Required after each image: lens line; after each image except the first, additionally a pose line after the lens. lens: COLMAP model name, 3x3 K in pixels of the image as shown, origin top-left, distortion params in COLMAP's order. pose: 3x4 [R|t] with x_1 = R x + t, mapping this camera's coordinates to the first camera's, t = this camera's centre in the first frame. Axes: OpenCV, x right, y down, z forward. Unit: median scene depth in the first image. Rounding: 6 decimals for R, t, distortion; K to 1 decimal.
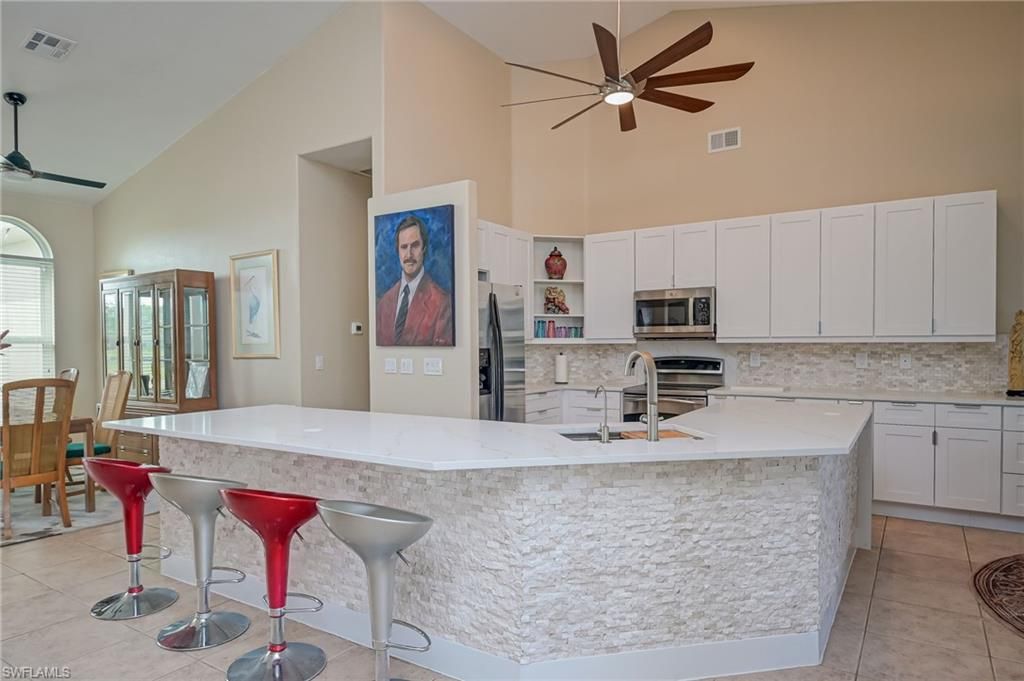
lens RADIAL K [[628.3, 0, 514.5], [0, 628.3, 344.4], [0, 0, 1]] dist [0.006101, -0.003356]
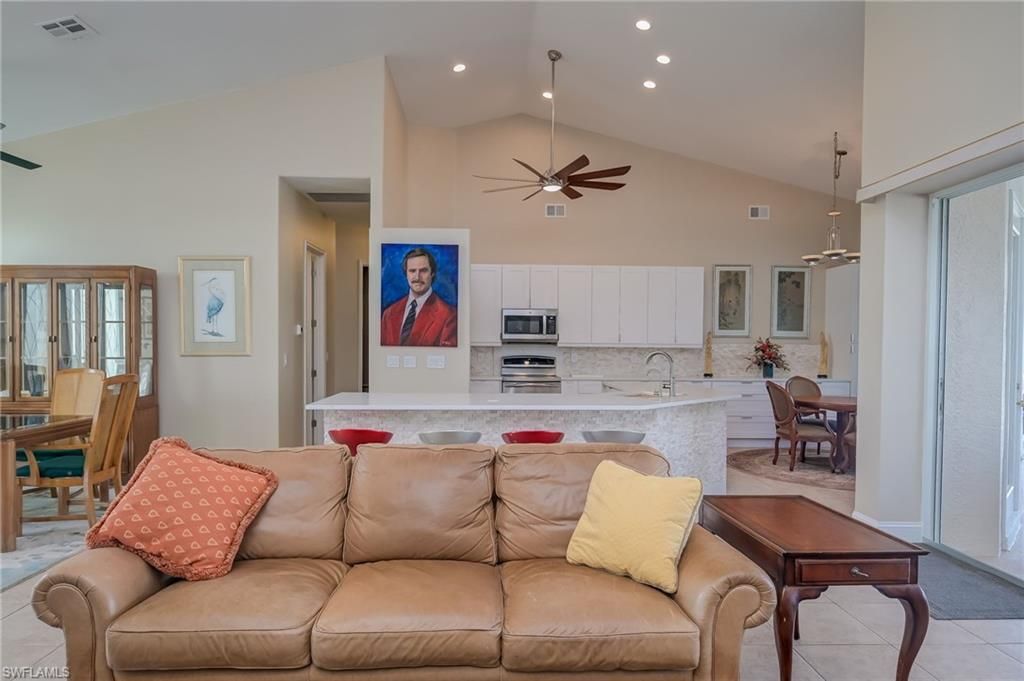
lens RADIAL K [[628.3, 0, 504.5], [0, 628.3, 343.6], [0, 0, 1]] dist [0.006101, -0.003356]
pose [[0.813704, 0.013966, 0.581111, -0.732748], [-0.012392, 0.999901, -0.006680, 0.002911], [-0.581147, -0.001766, 0.813797, -0.168189]]
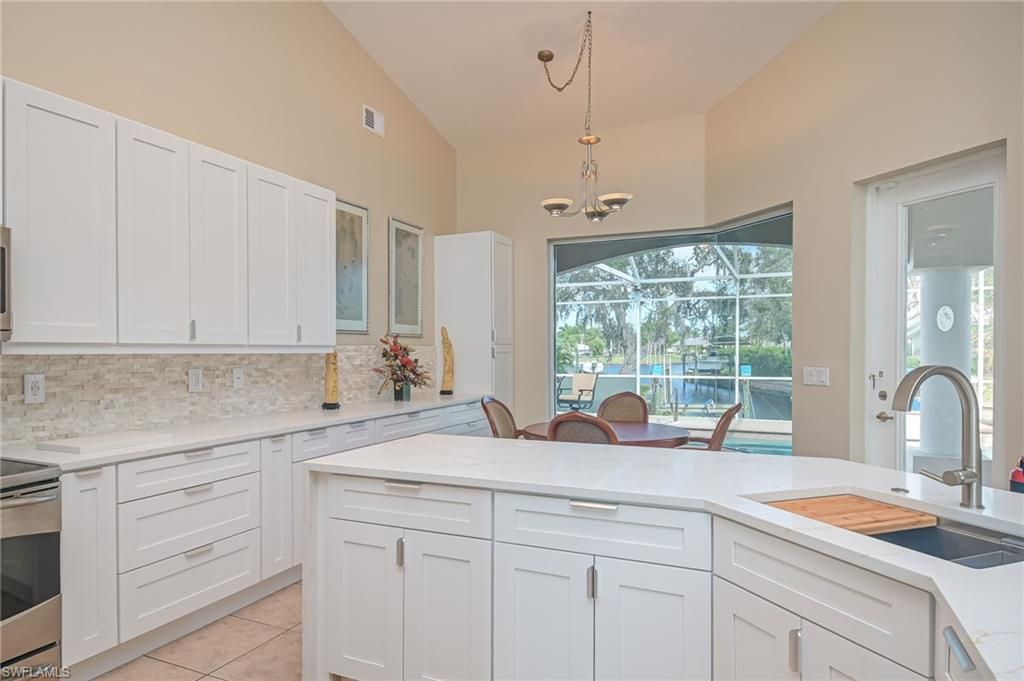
lens RADIAL K [[628.3, 0, 511.9], [0, 628.3, 350.3], [0, 0, 1]] dist [0.006101, -0.003356]
pose [[-0.144582, 0.006118, 0.989474, -0.181644], [0.005464, 0.999971, -0.005385, -0.001340], [-0.989478, 0.004628, -0.144611, 0.792379]]
